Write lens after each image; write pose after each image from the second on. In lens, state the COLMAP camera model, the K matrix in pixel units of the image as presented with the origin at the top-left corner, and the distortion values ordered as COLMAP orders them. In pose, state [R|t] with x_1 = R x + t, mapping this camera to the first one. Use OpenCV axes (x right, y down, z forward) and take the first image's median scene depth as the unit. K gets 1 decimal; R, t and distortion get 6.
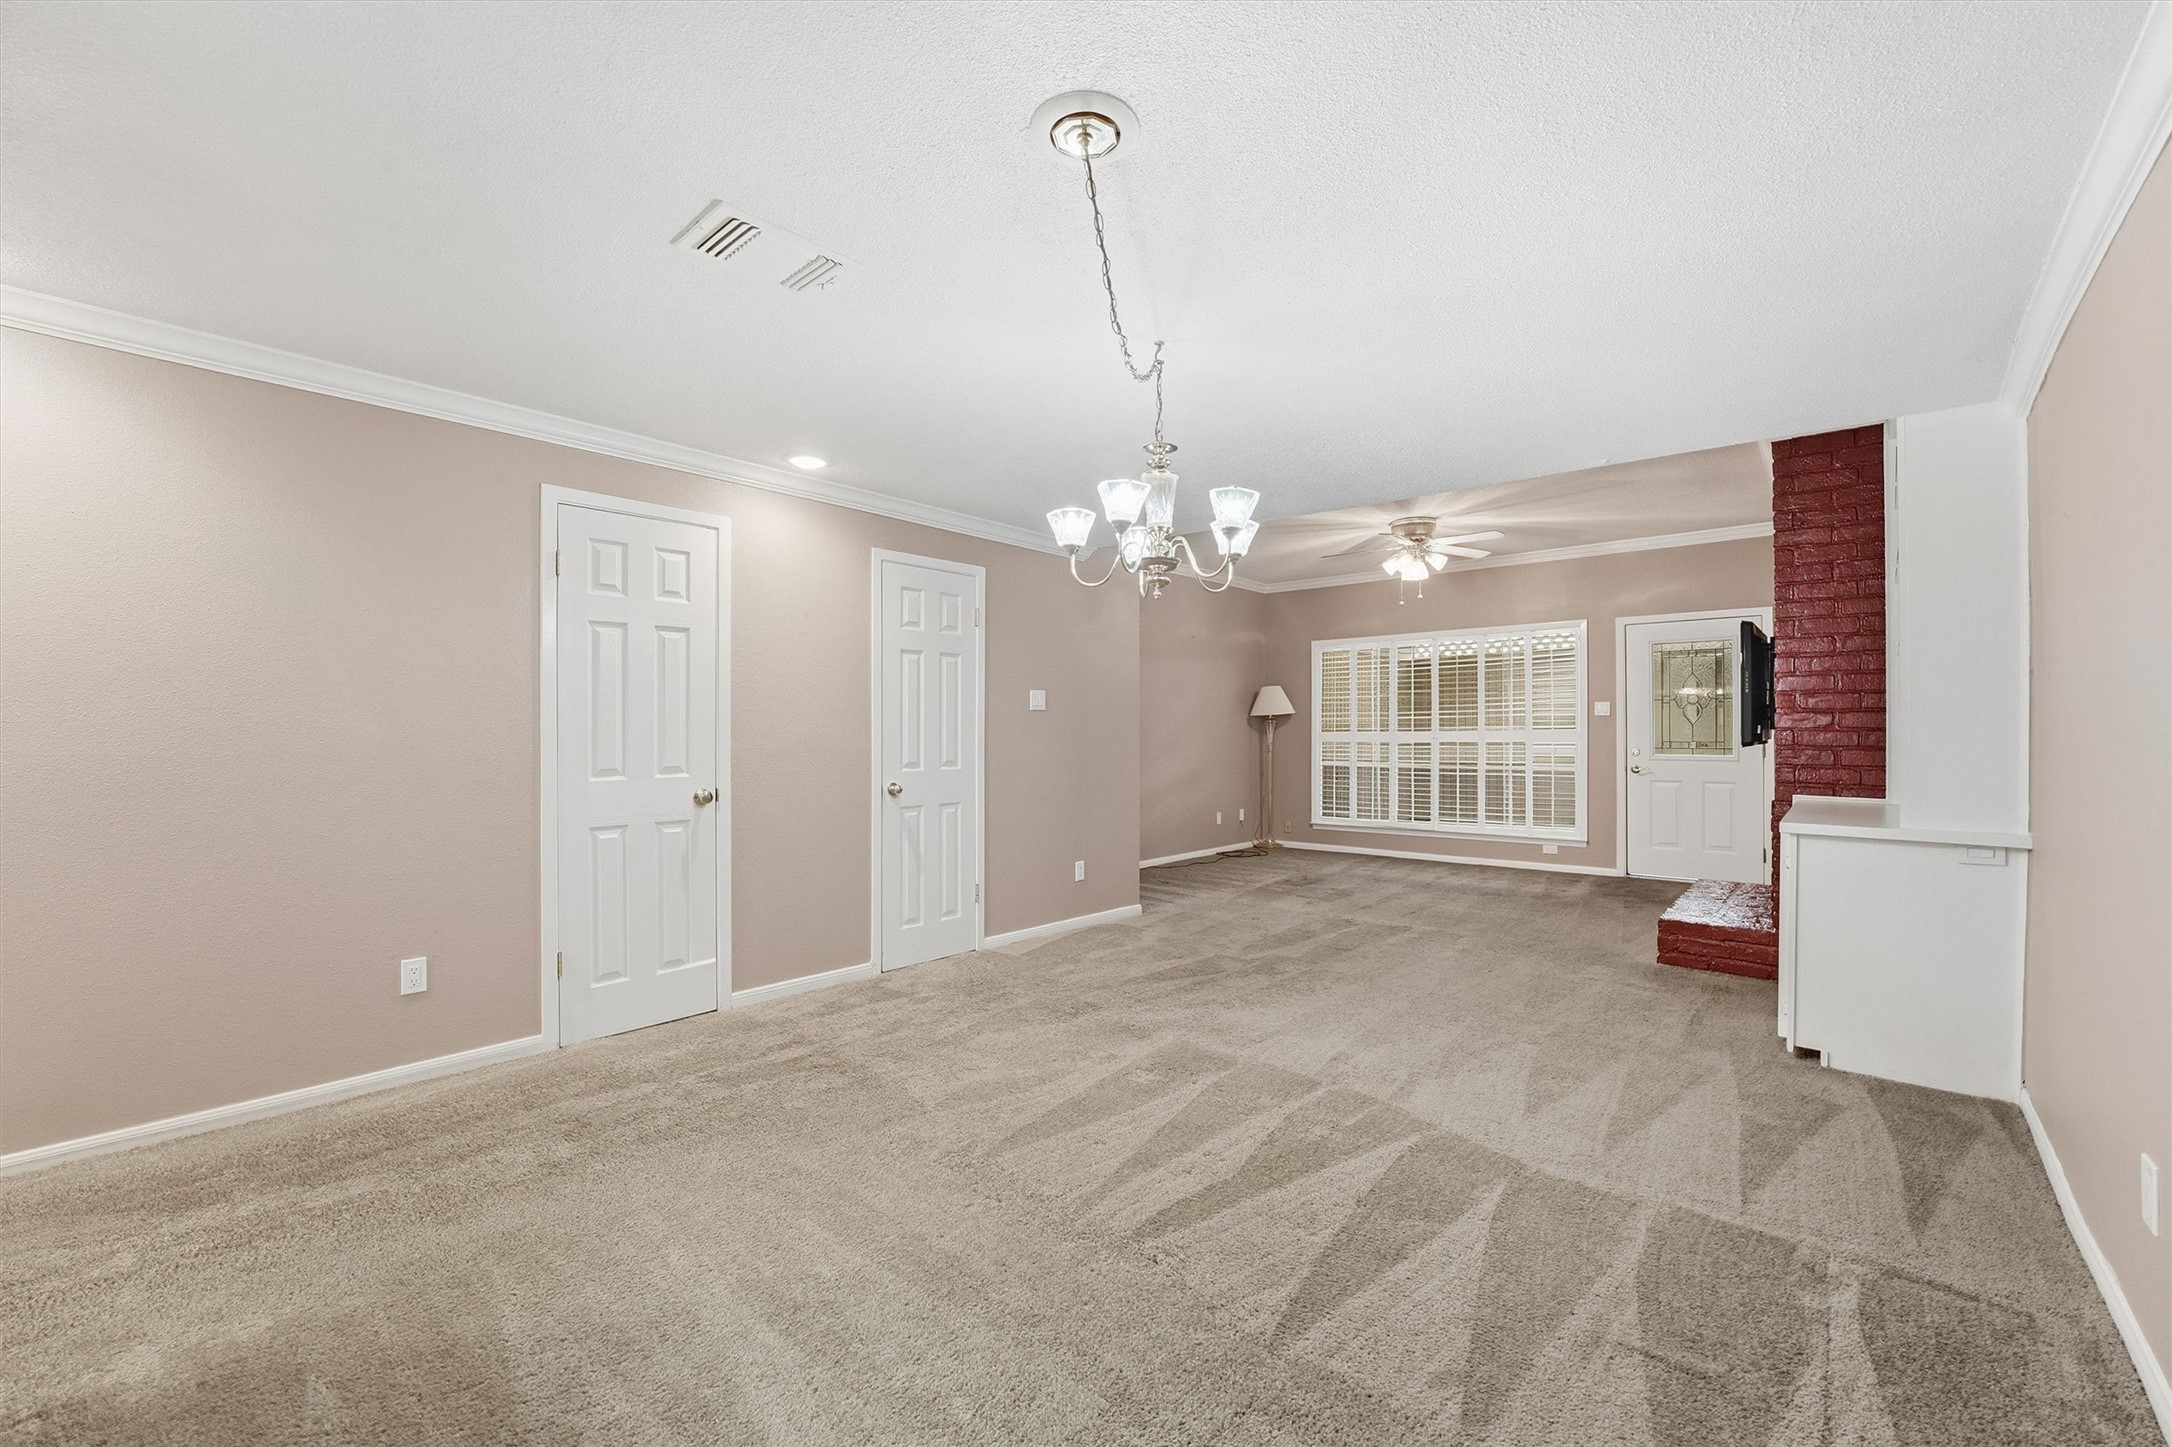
lens RADIAL K [[879.3, 0, 1086.0], [0, 879.3, 723.5], [0, 0, 1]] dist [-0.001229, -0.000091]
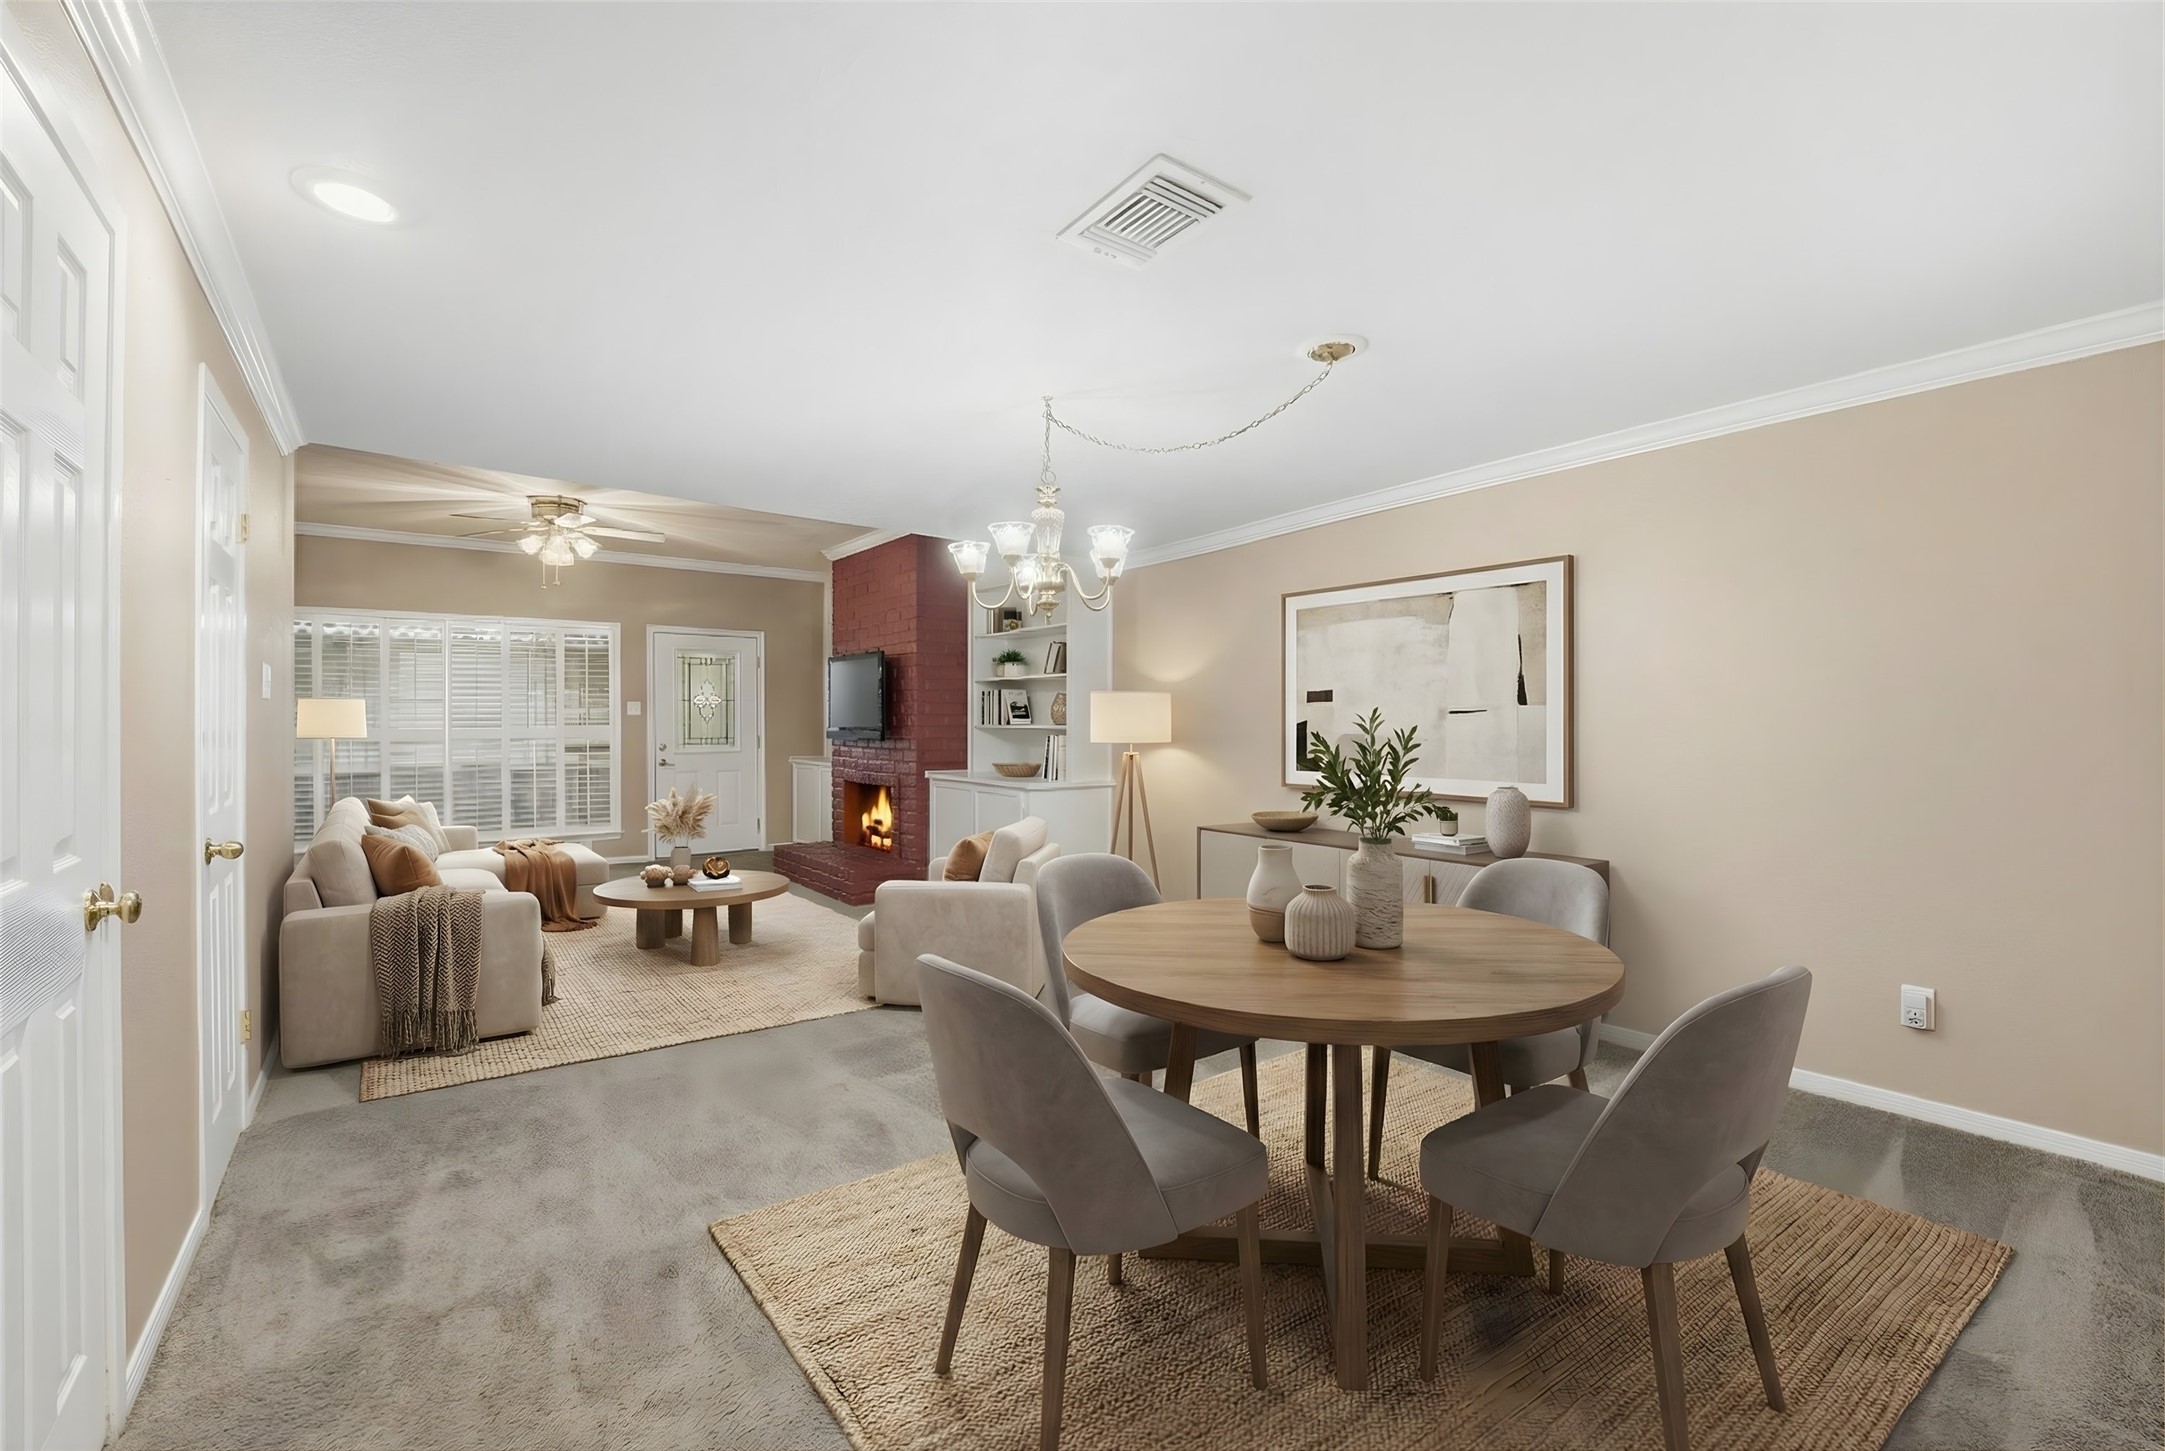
lens RADIAL K [[911.7, 0, 1042.4], [0, 911.7, 722.3], [0, 0, 1]] dist [0.003199, 0.000324]
pose [[0.206560, 0.006819, 0.978410, -0.464753], [-0.010879, 0.999930, -0.004672, 0.001200], [-0.978373, -0.009679, 0.206620, 0.319540]]
